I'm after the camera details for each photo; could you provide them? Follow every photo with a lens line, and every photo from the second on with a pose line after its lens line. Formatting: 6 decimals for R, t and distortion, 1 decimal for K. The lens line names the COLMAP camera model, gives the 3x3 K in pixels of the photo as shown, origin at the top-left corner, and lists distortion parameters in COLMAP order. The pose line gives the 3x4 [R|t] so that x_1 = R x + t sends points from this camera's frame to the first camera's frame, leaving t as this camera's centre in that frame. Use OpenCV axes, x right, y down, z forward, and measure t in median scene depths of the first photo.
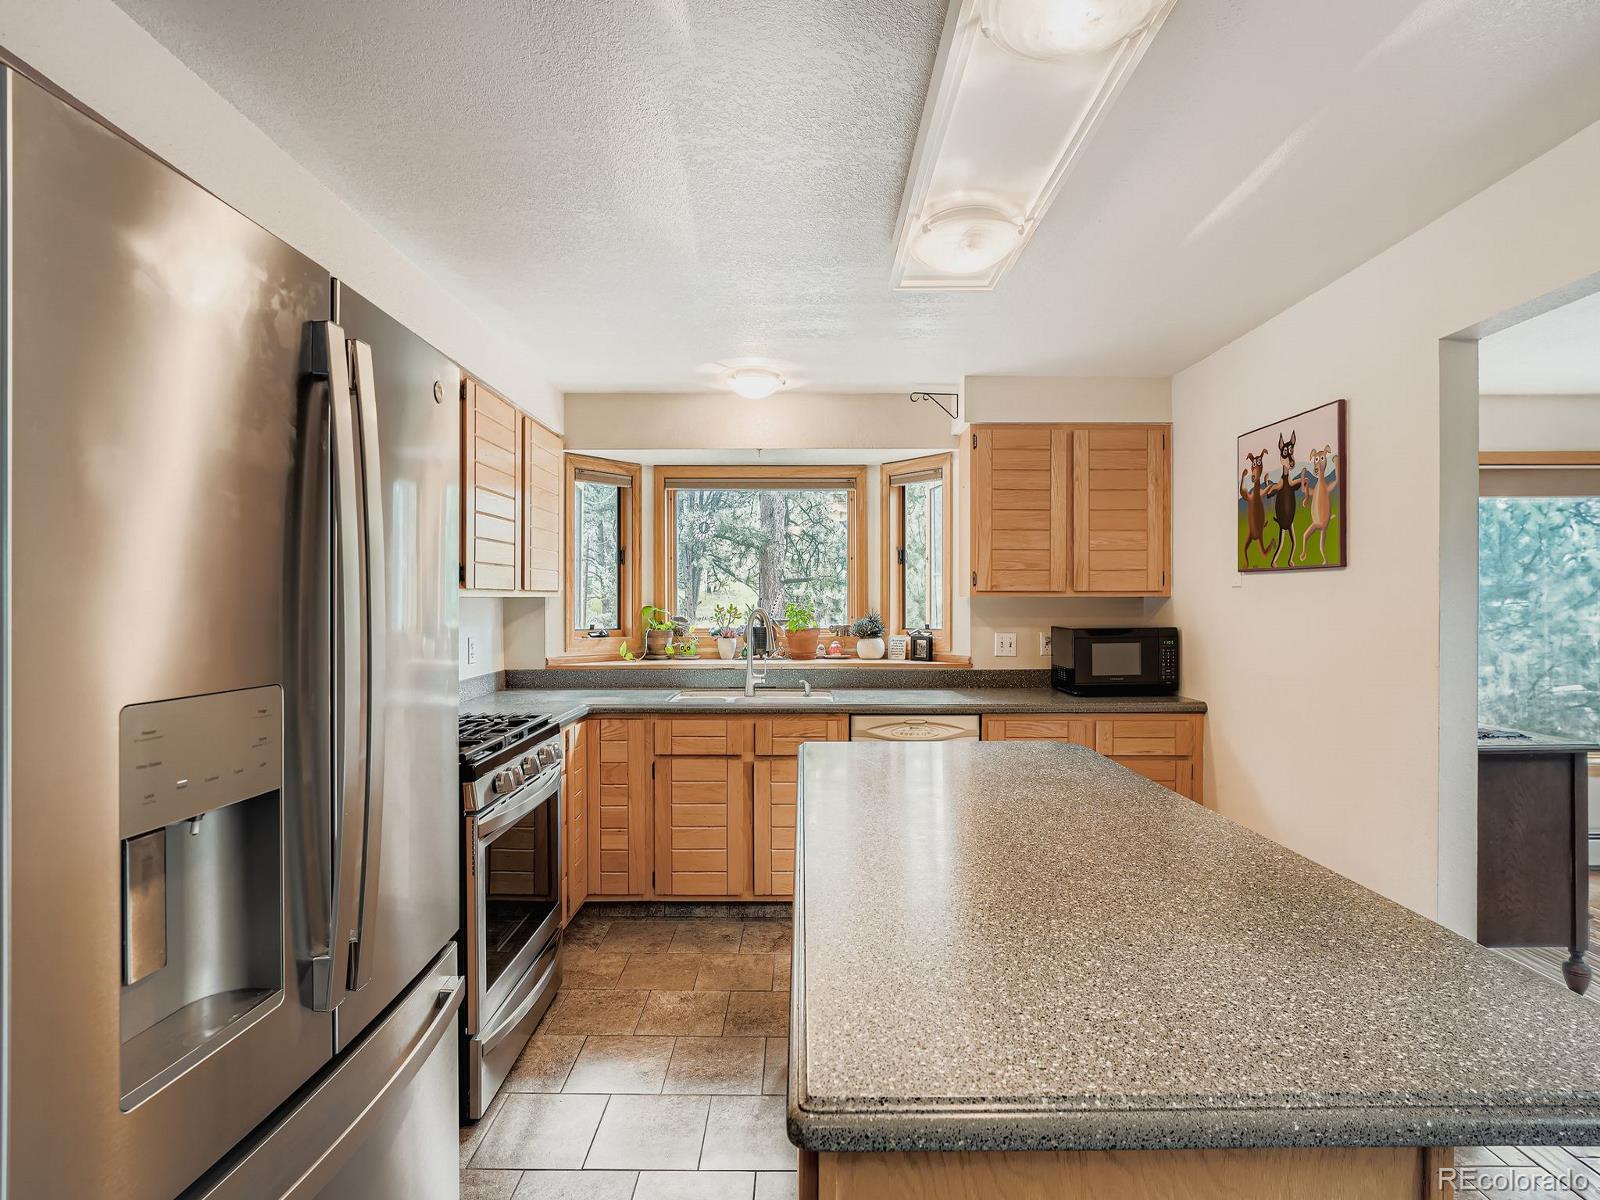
lens RADIAL K [[755.5, 0, 800.0], [0, 755.5, 600.0], [0, 0, 1]] dist [-0.004316, 0.000504]
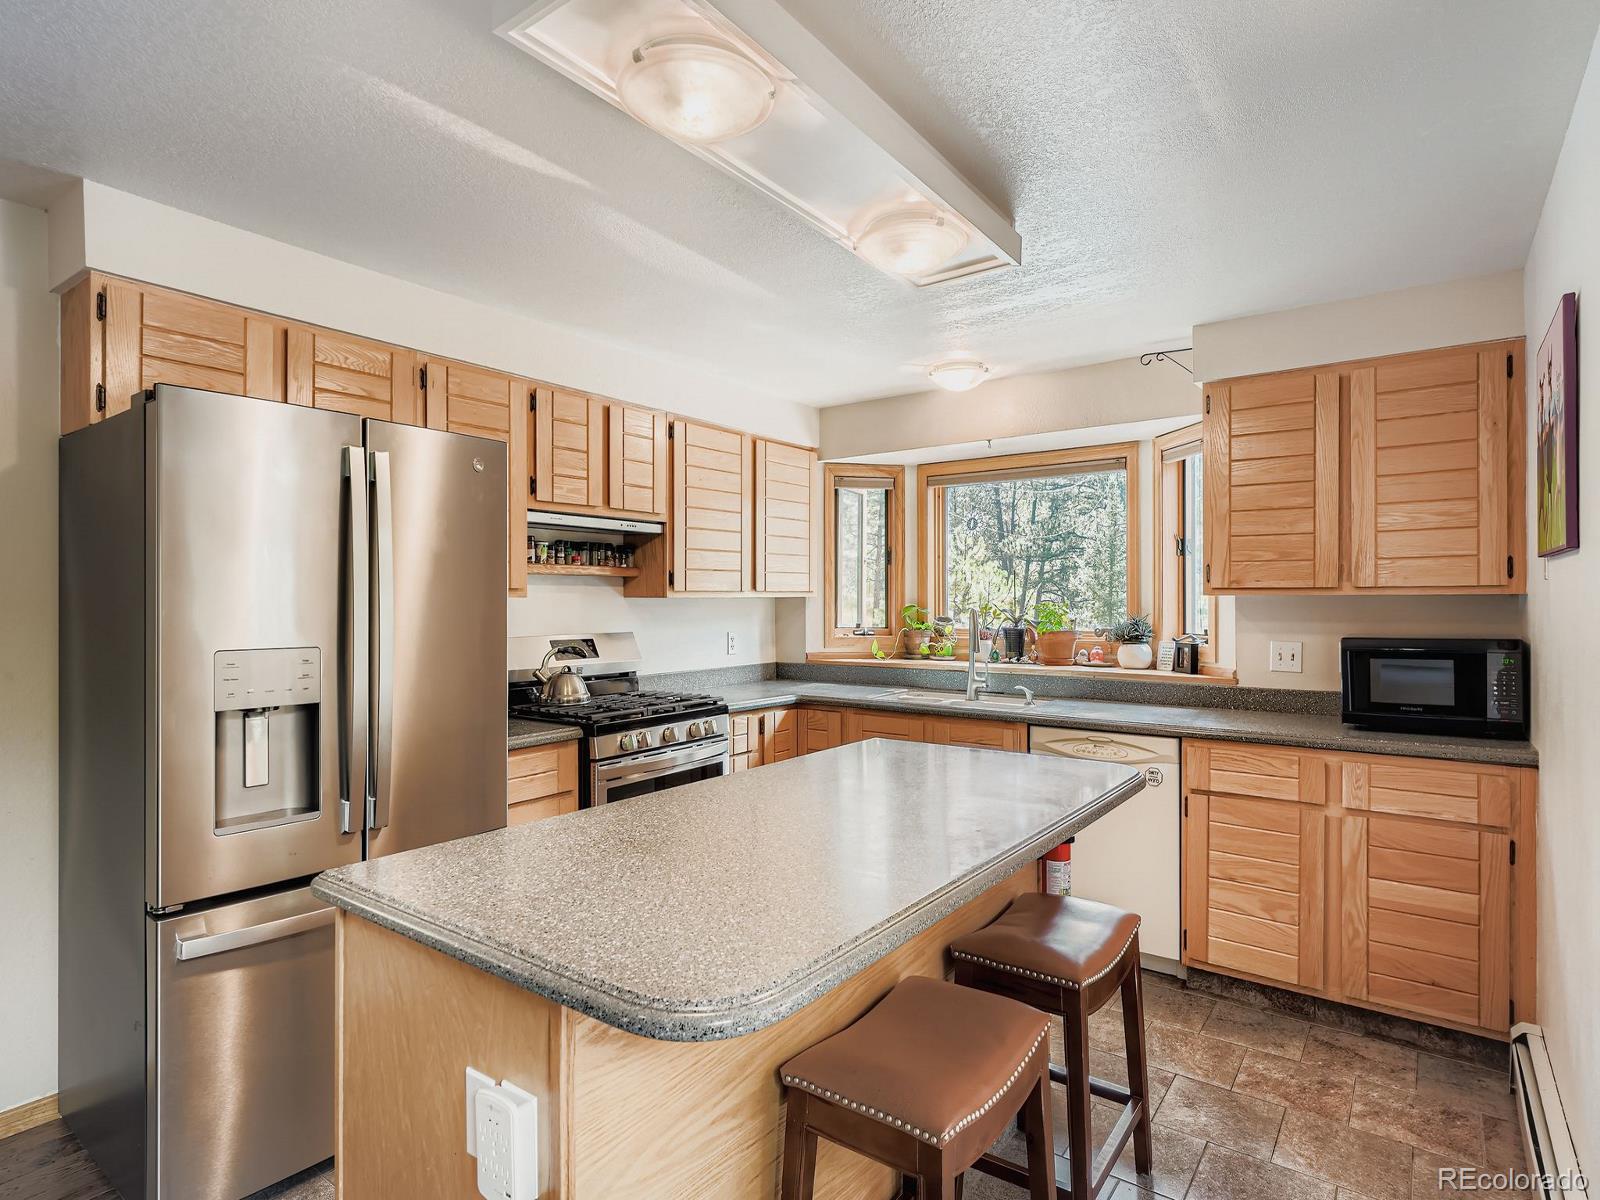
lens RADIAL K [[857.7, 0, 802.5], [0, 857.7, 583.6], [0, 0, 1]] dist [-0.001641, -0.000643]
pose [[0.803092, -0.012711, -0.595720, 0.400090], [0.002573, 0.999837, -0.017864, -0.001206], [0.595850, 0.012813, 0.802994, 0.000102]]
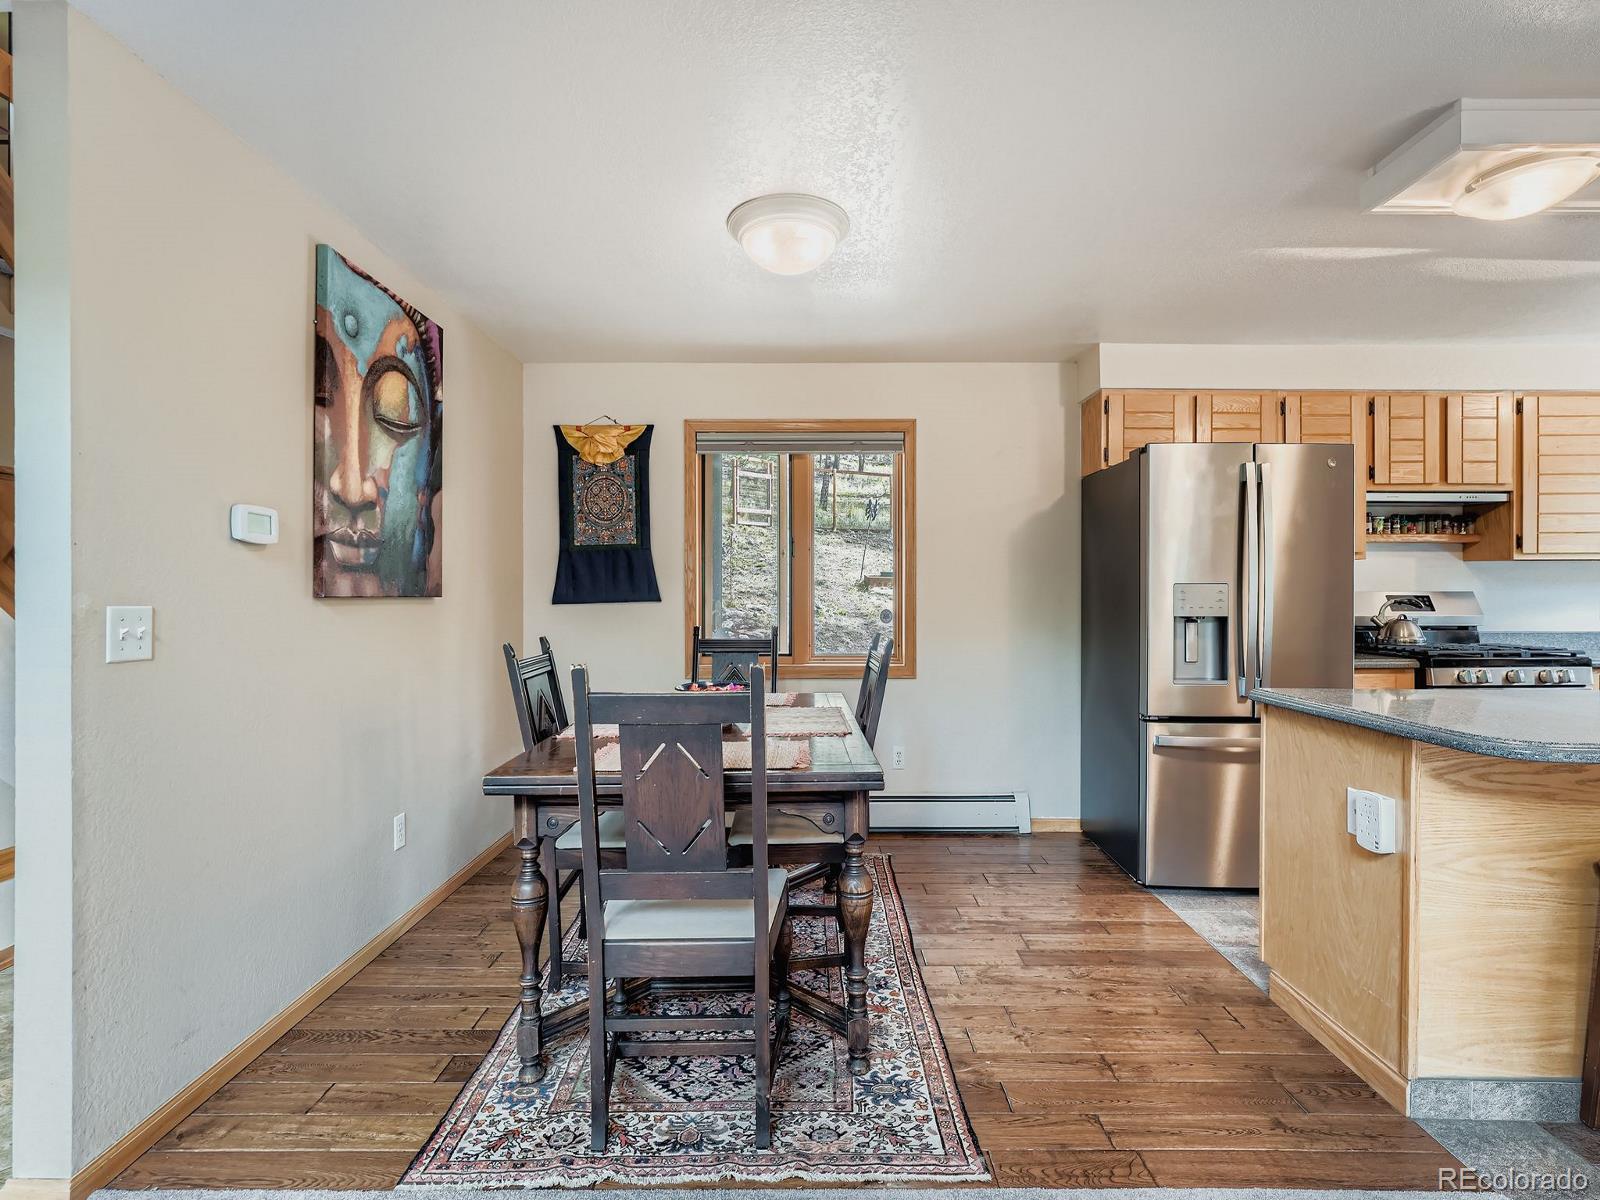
lens RADIAL K [[755.5, 0, 800.0], [0, 755.5, 600.0], [0, 0, 1]] dist [-0.004316, 0.000504]
pose [[0.000879, 0.008371, -0.999965, 0.644976], [0.002636, 0.999961, 0.008373, 0.038733], [0.999996, -0.002644, 0.000857, -0.209546]]
